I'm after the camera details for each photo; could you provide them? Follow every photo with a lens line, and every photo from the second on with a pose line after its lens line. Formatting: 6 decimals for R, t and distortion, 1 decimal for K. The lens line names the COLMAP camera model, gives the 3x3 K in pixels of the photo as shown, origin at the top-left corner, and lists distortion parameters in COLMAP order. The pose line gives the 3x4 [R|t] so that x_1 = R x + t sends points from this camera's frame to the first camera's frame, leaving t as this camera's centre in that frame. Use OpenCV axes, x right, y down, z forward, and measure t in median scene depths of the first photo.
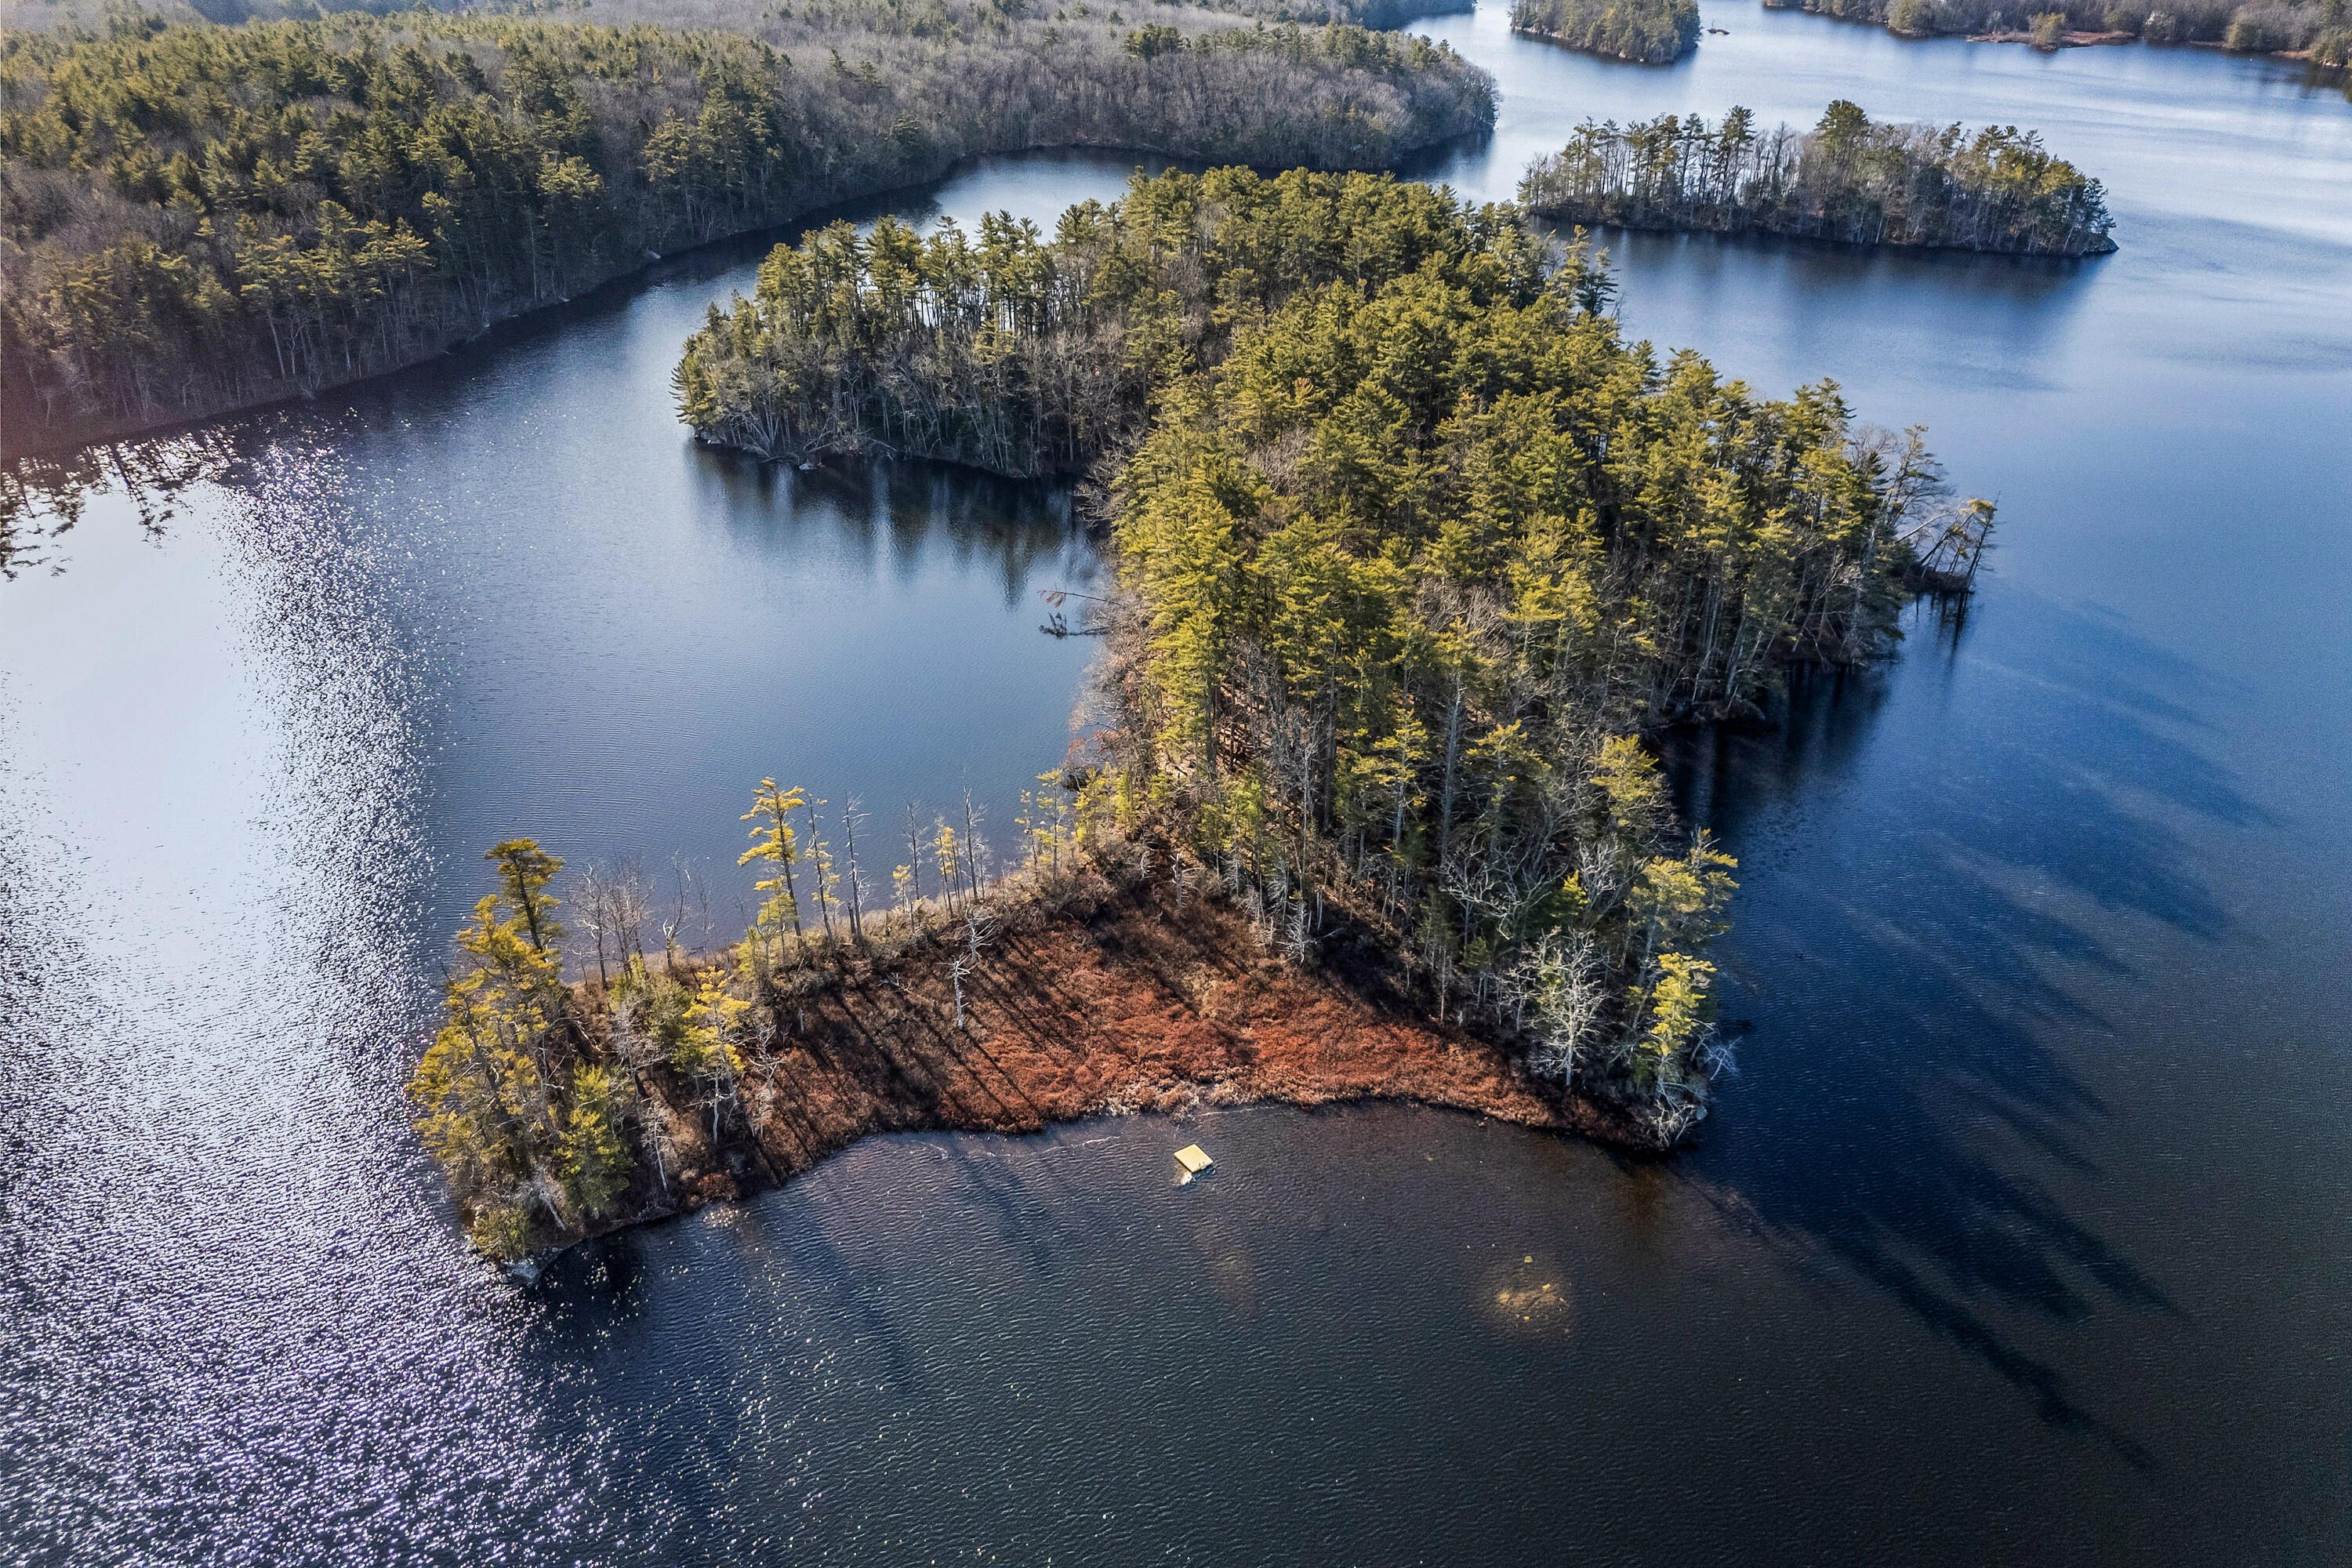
lens RADIAL K [[1749.3, 0, 1176.0], [0, 1749.3, 784.0], [0, 0, 1]] dist [0.094654, -0.091377]
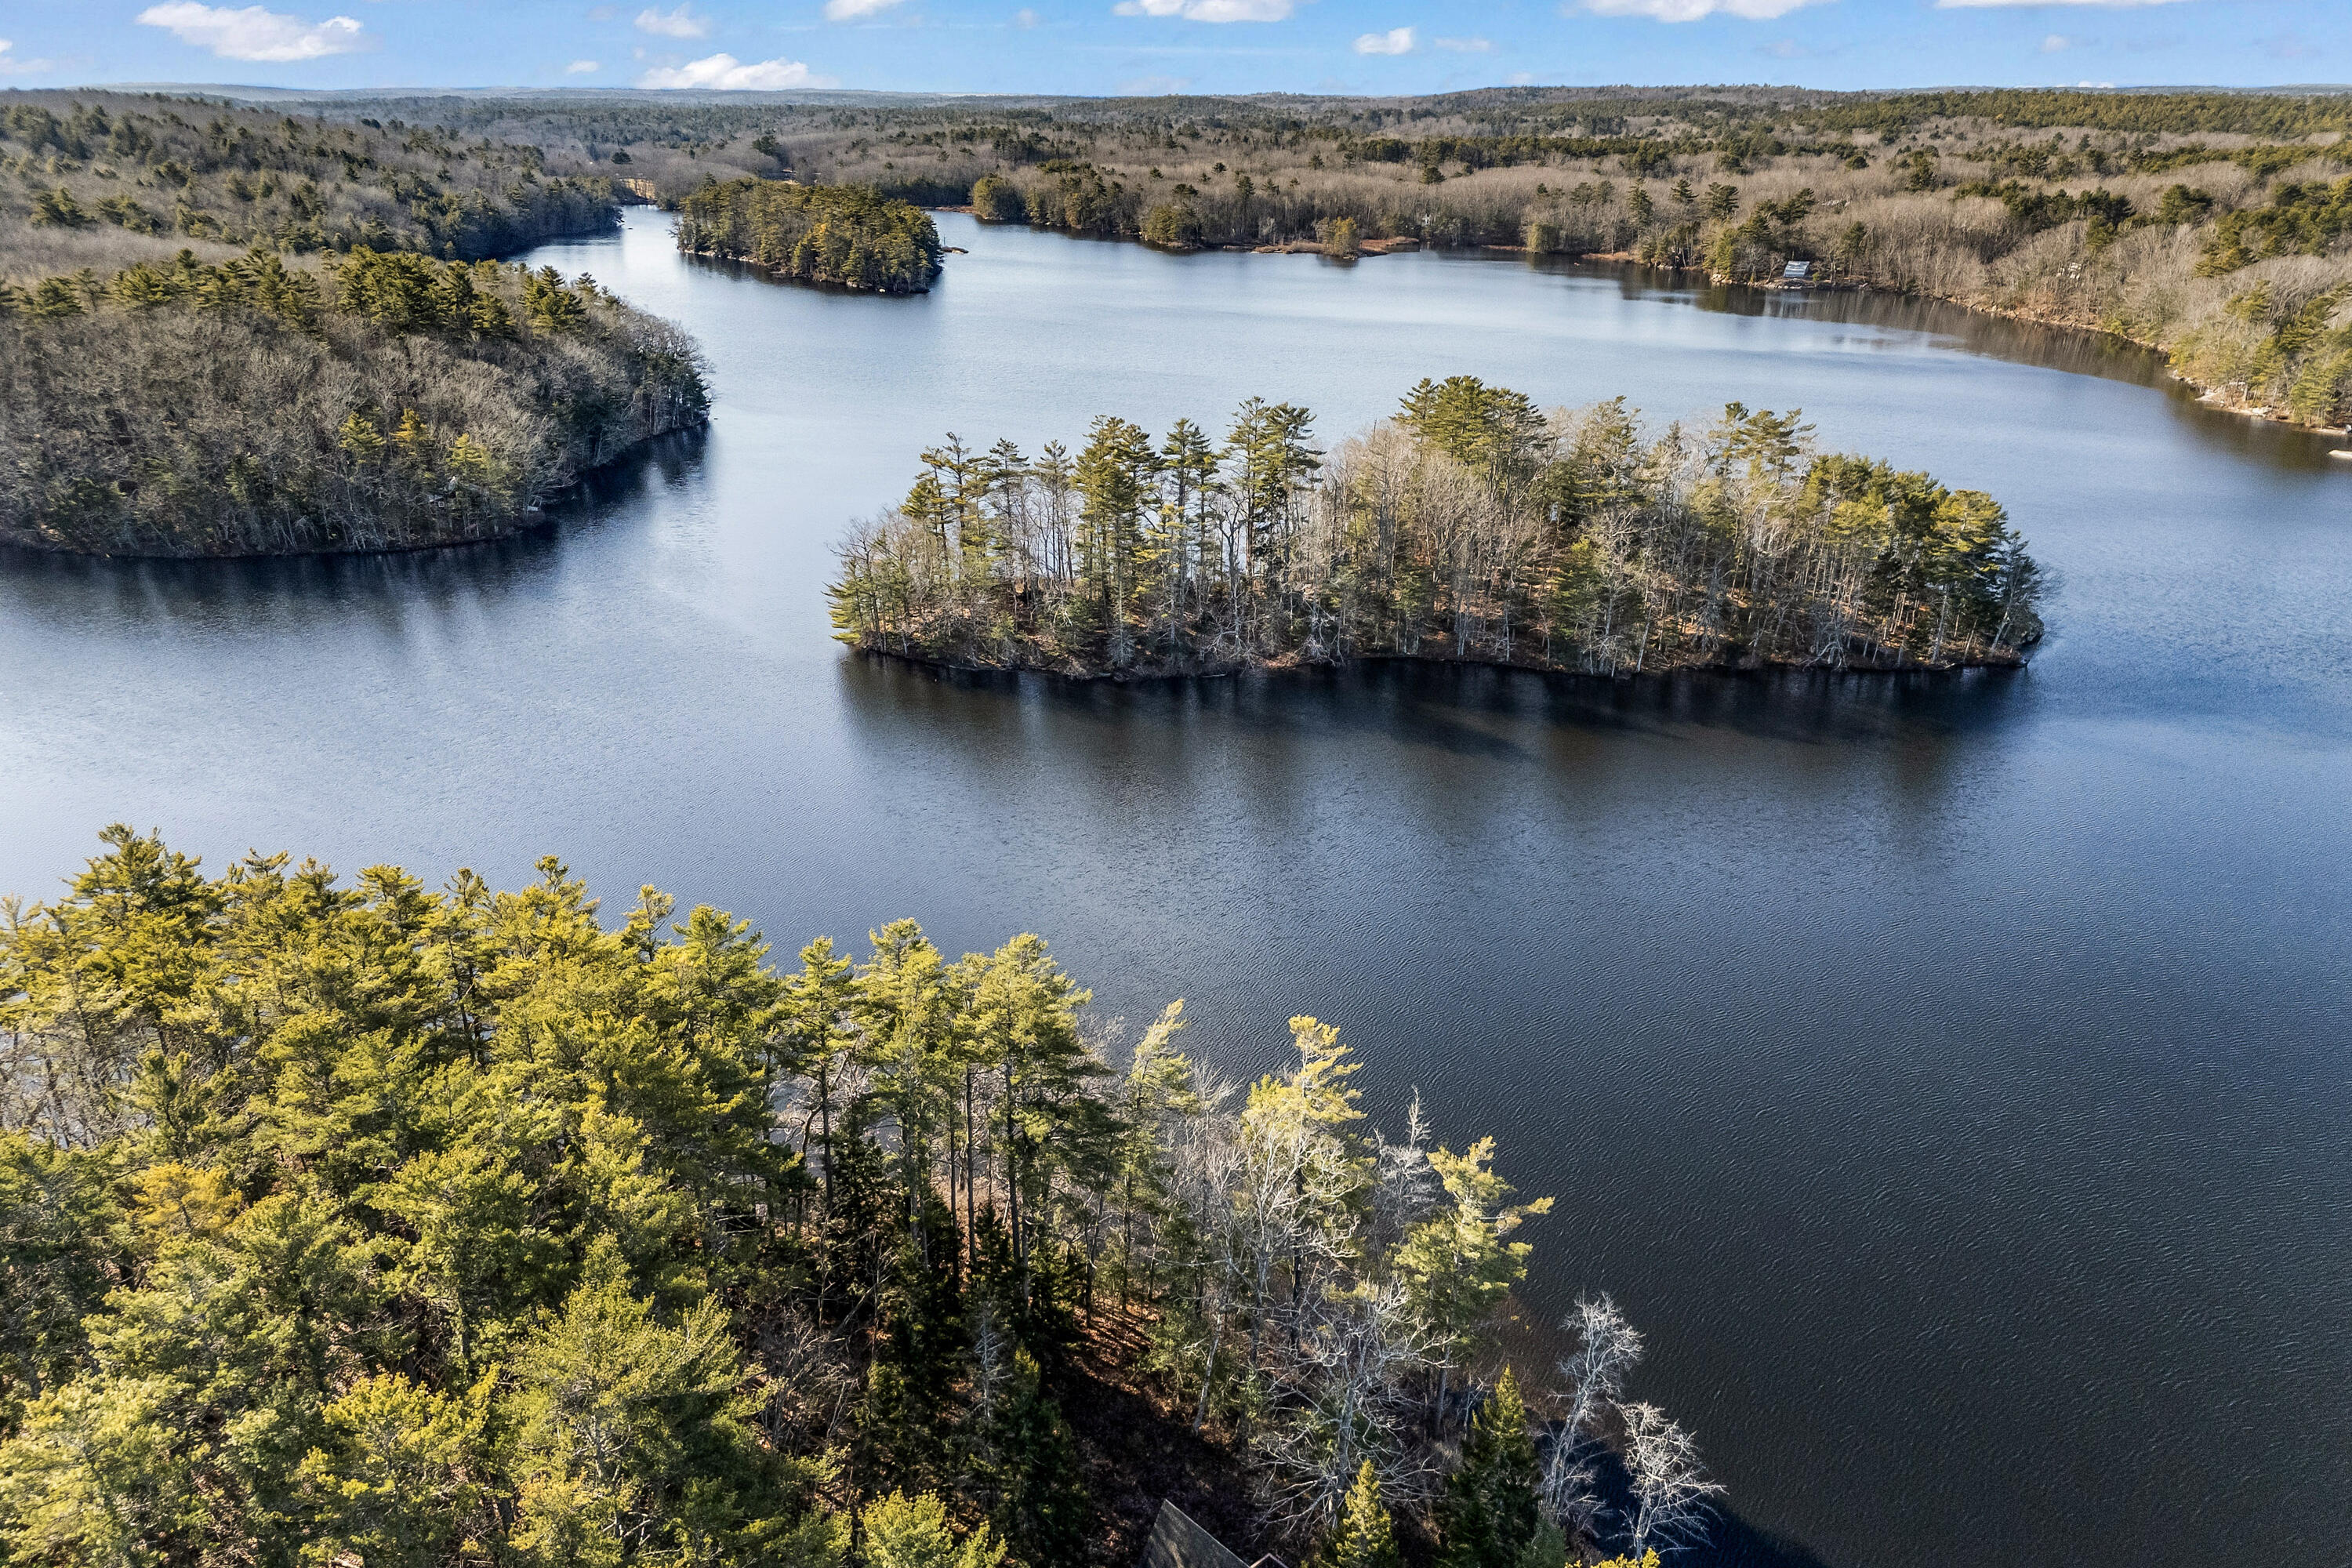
lens RADIAL K [[1740.7, 0, 1165.4], [0, 1740.7, 849.1], [0, 0, 1]] dist [0.059617, -0.047441]
pose [[0.903534, -0.171144, 0.392857, 0.089285], [0.199489, 0.979372, -0.032154, -0.247359], [-0.379250, 0.107423, 0.919037, 0.582277]]
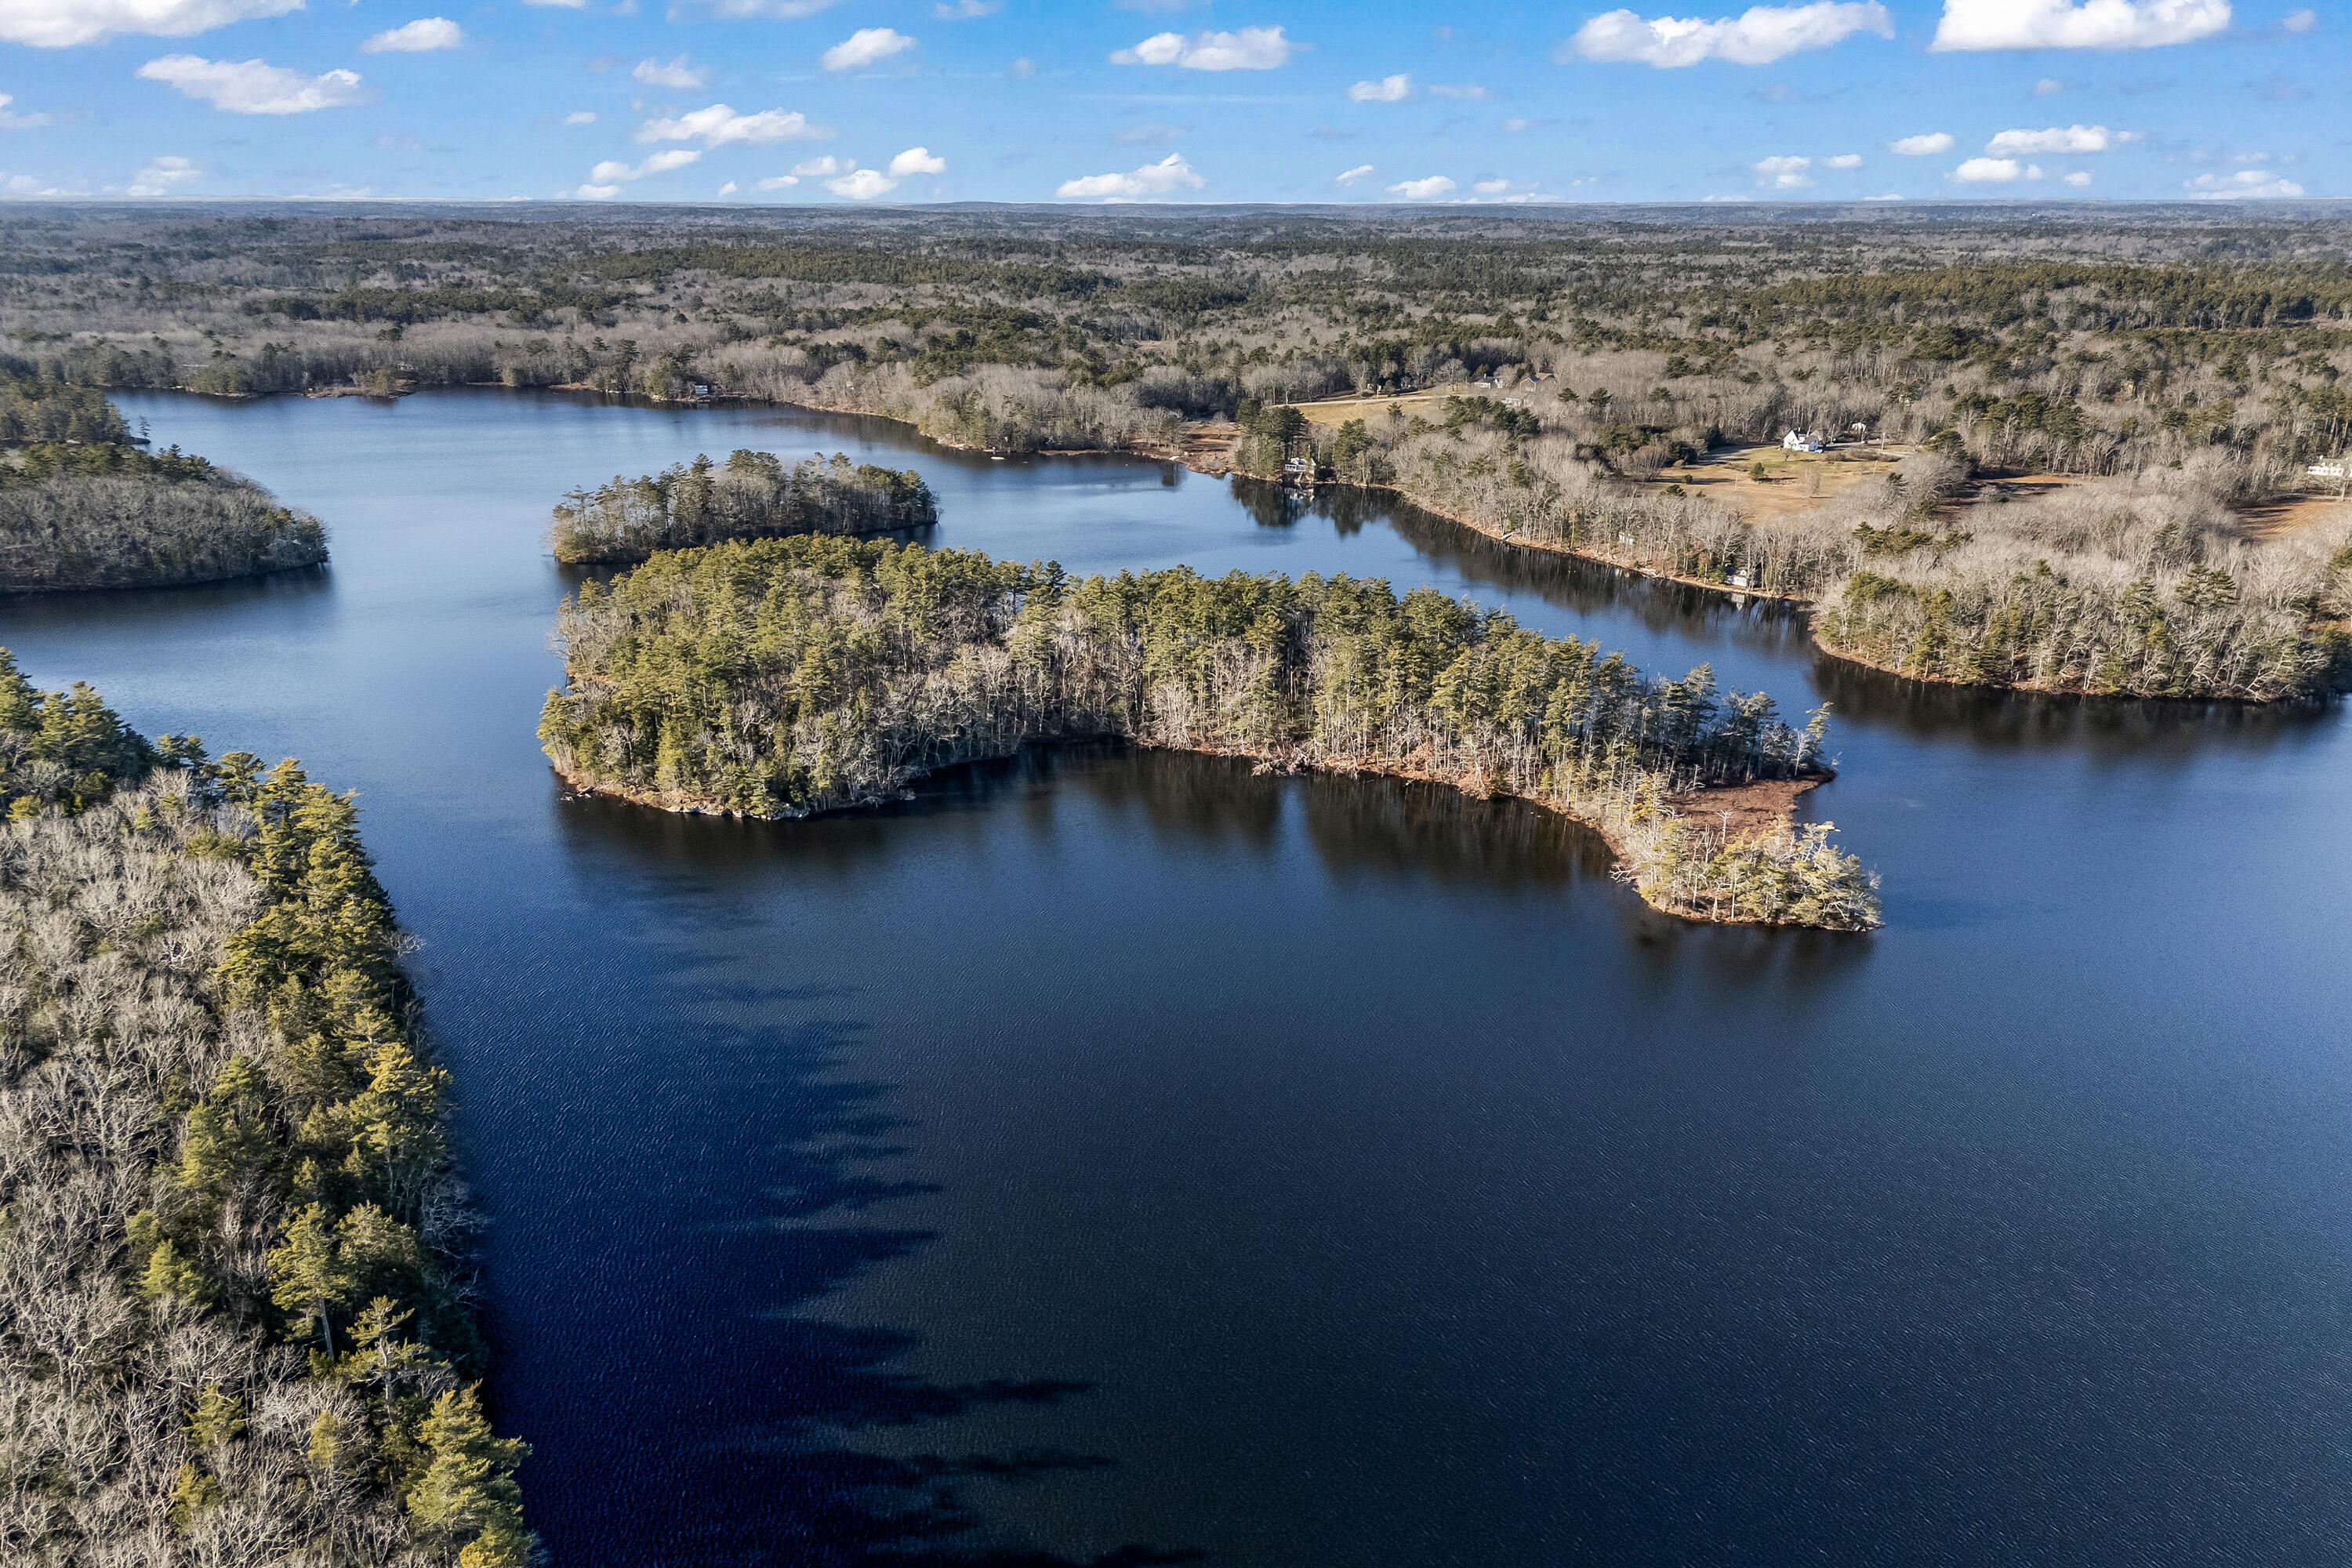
lens RADIAL K [[1749.3, 0, 1176.0], [0, 1749.3, 784.0], [0, 0, 1]] dist [0.094654, -0.091377]
pose [[0.417334, -0.290843, 0.860955, -0.707263], [0.421808, 0.901158, 0.099959, -0.137488], [-0.804929, 0.321441, 0.498764, 0.122539]]
